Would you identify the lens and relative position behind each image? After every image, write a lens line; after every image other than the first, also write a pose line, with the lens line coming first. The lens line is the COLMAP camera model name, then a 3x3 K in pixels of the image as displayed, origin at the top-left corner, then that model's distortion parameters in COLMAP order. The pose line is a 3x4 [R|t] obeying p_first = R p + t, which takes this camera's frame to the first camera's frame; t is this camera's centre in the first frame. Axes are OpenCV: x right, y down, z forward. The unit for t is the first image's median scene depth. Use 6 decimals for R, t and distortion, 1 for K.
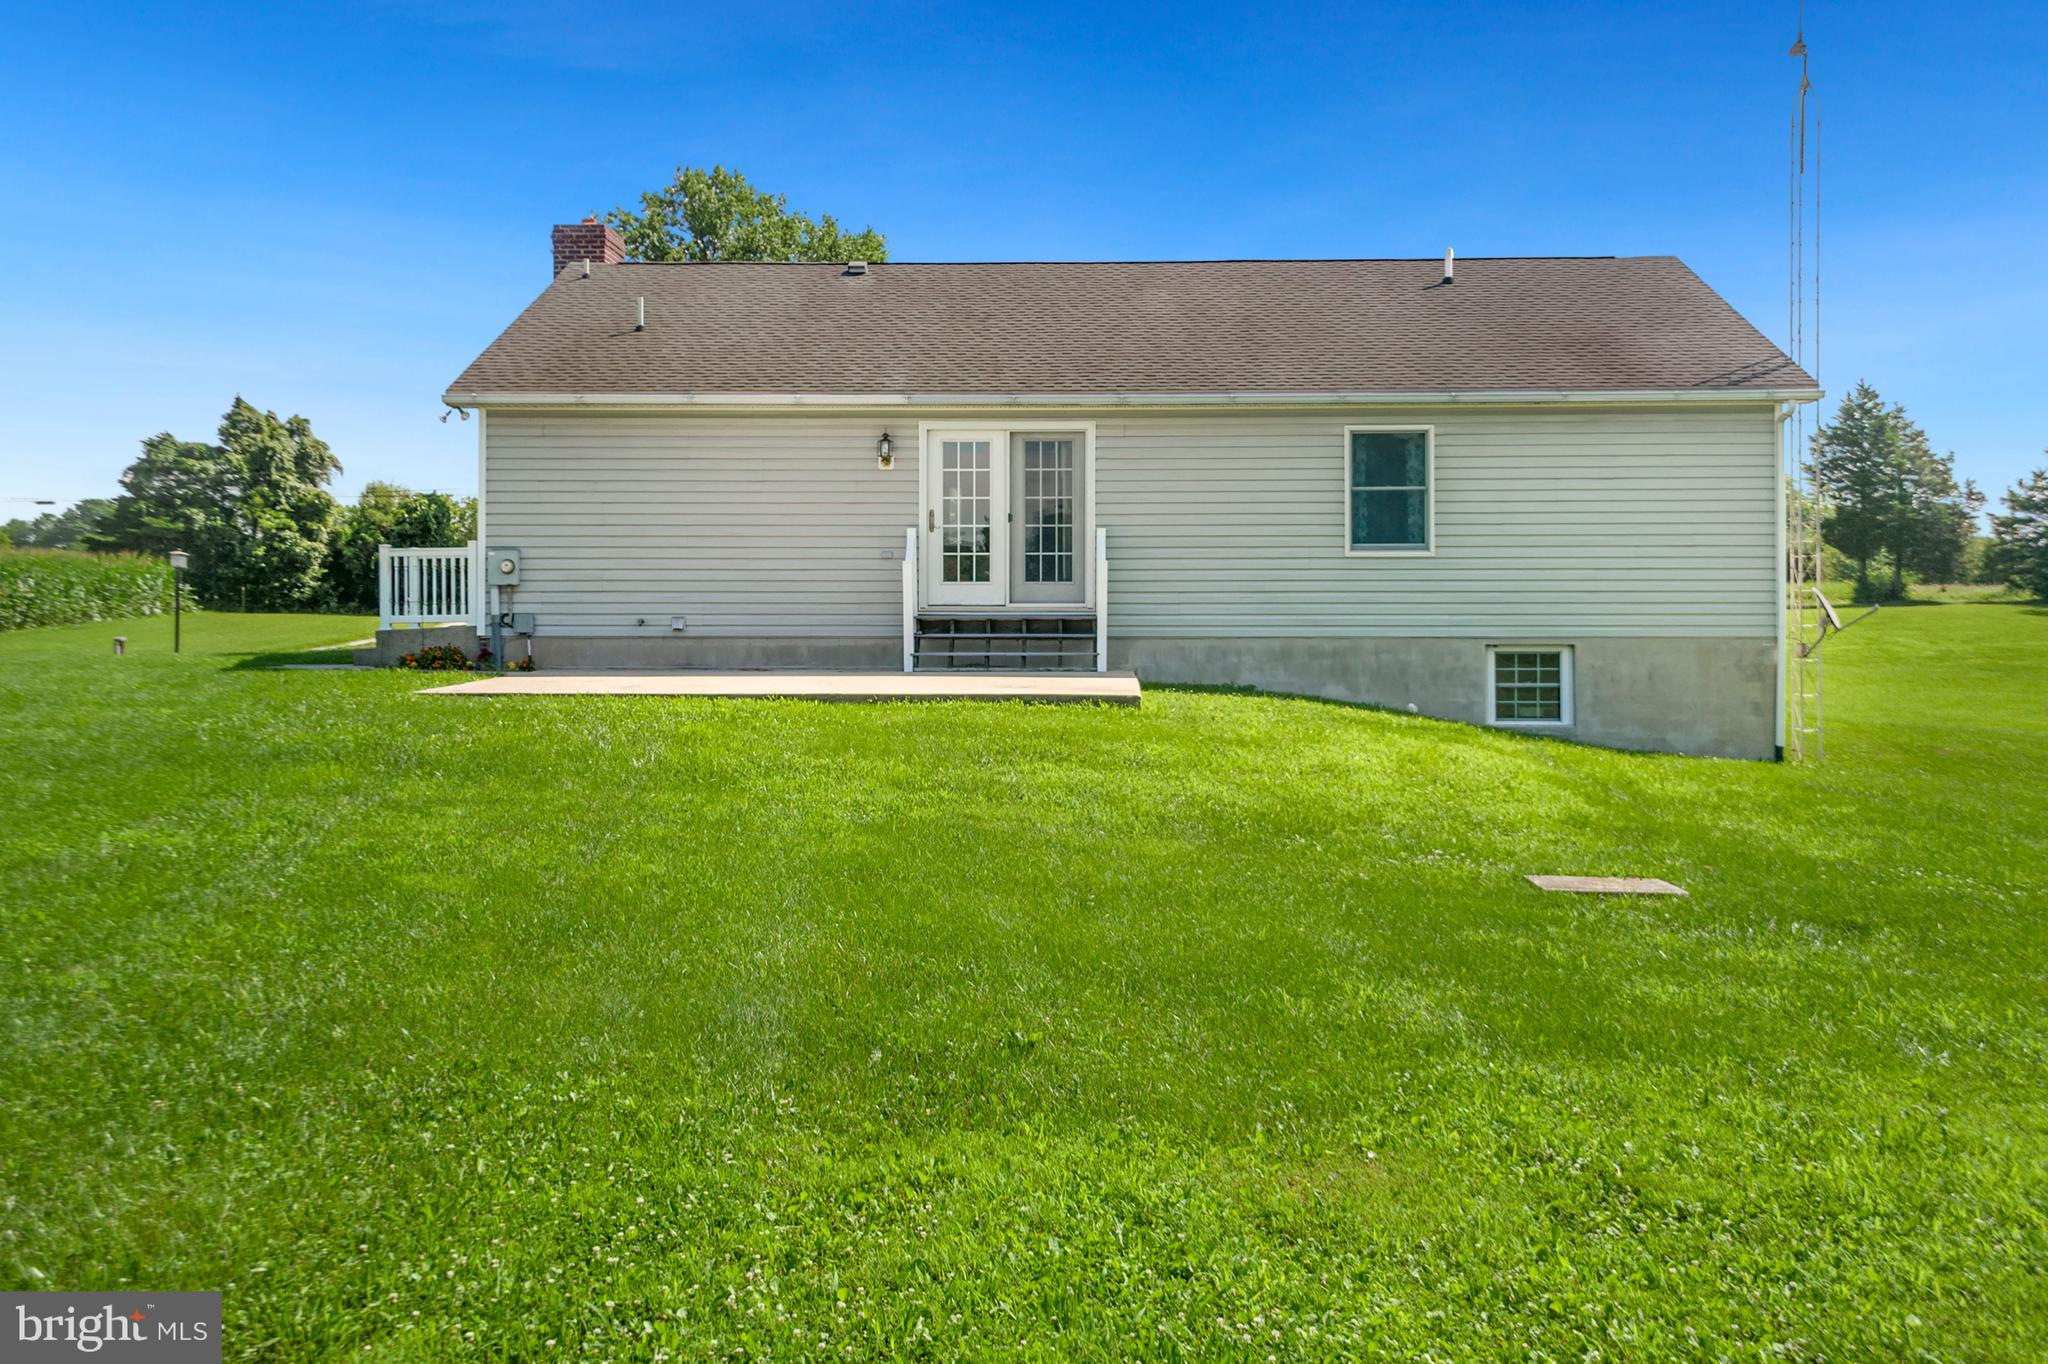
lens RADIAL K [[2131.2, 0, 1032.4], [0, 2131.2, 667.9], [0, 0, 1]] dist [0.027367, 0.000000]
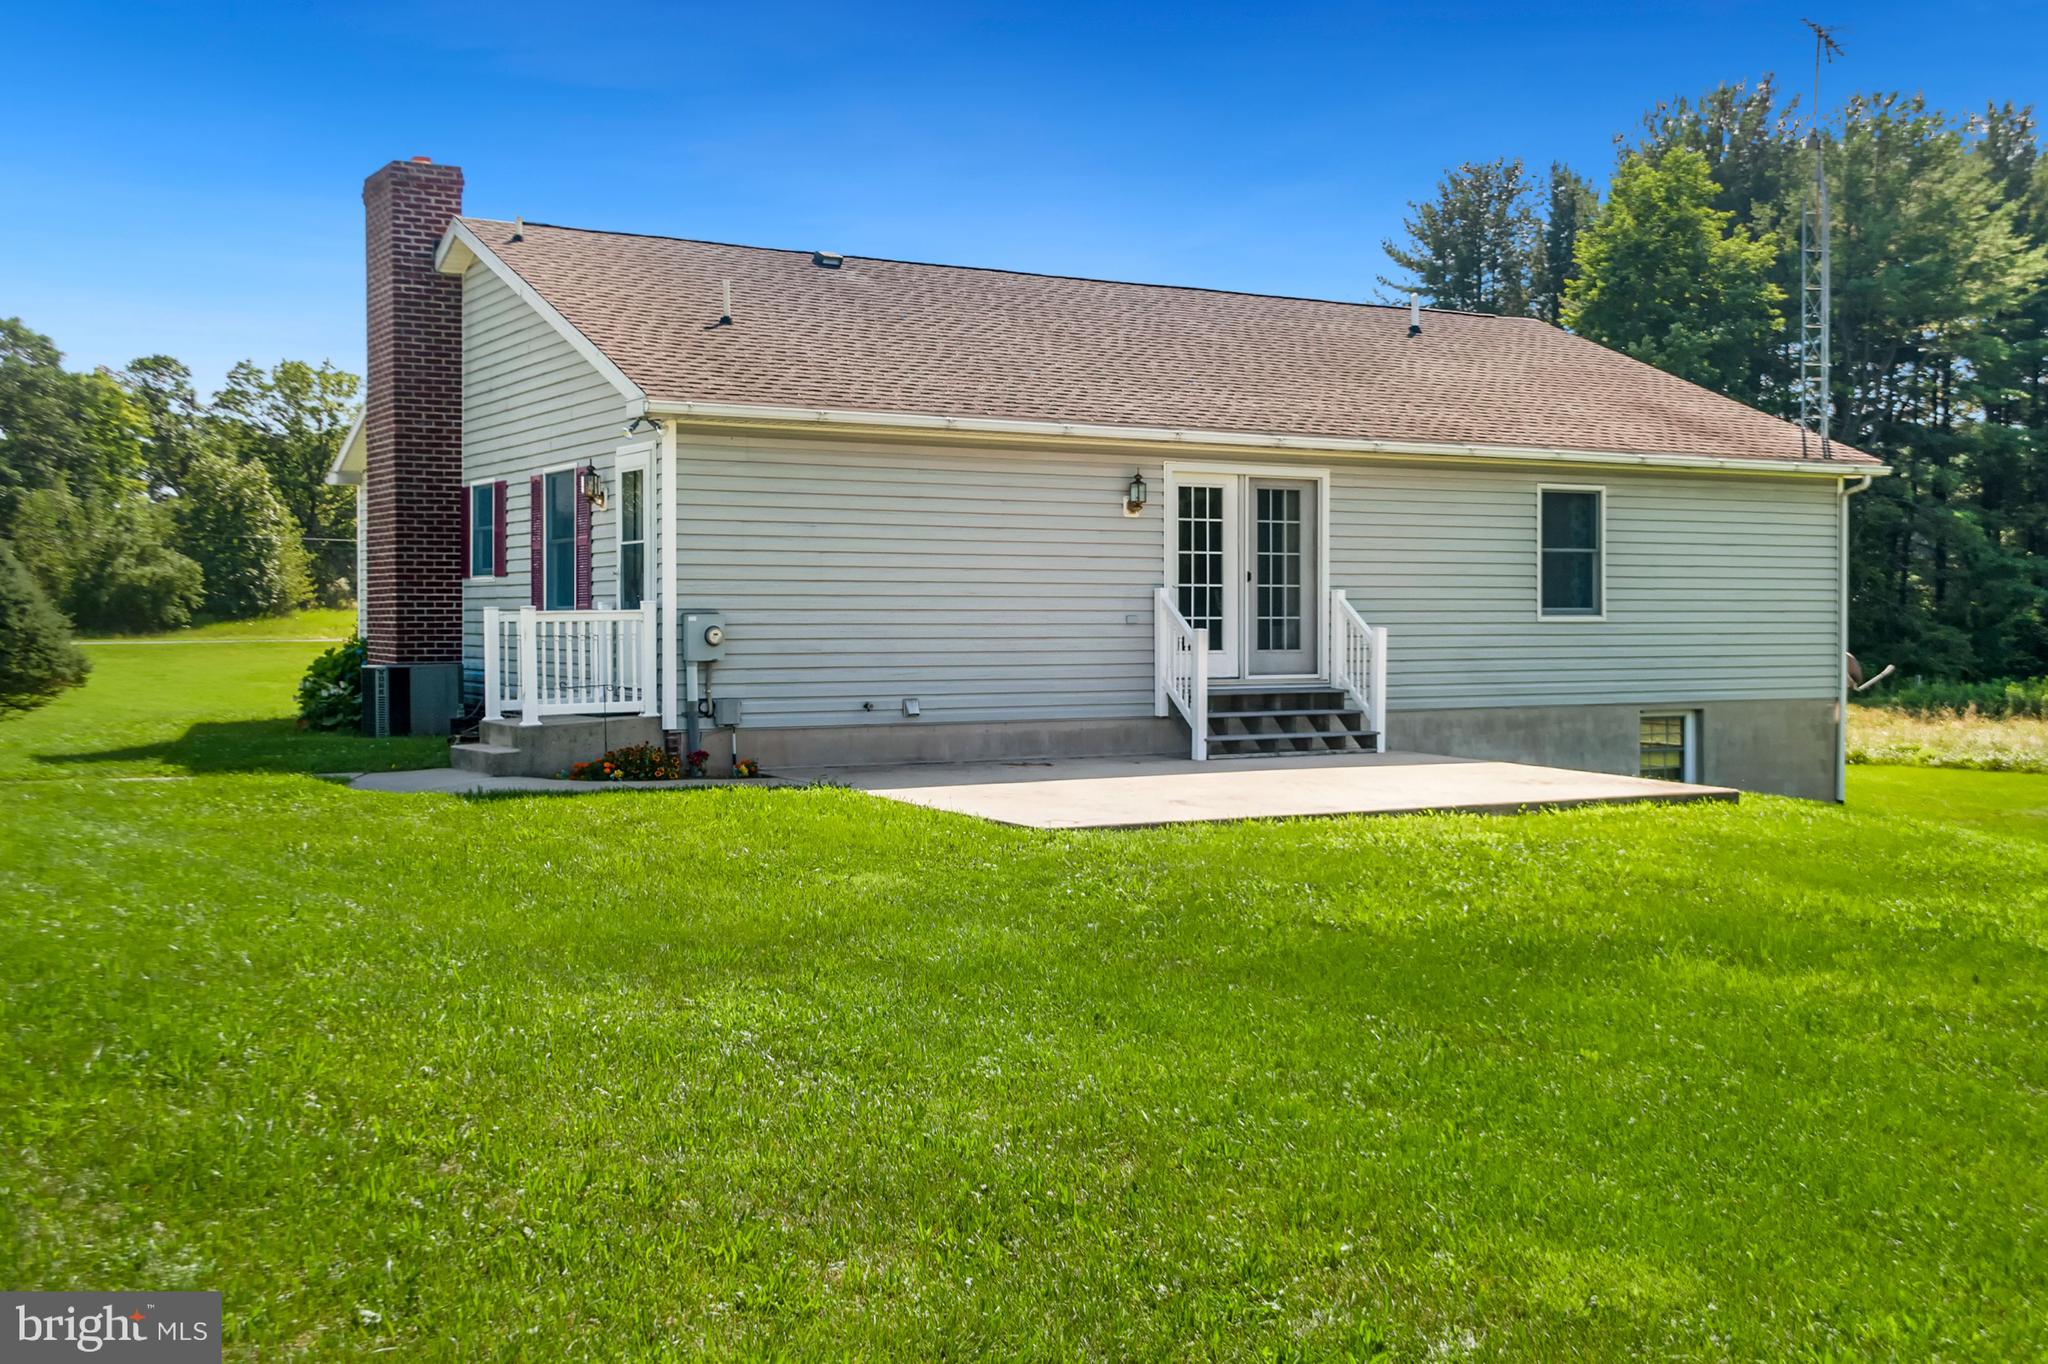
lens RADIAL K [[2131.2, 0, 1018.1], [0, 2131.2, 678.0], [0, 0, 1]] dist [0.027367, 0.000000]
pose [[0.846331, -0.015496, 0.532431, -0.552298], [0.014615, 0.999876, 0.005869, -0.035672], [-0.532456, 0.002814, 0.846453, 0.316226]]
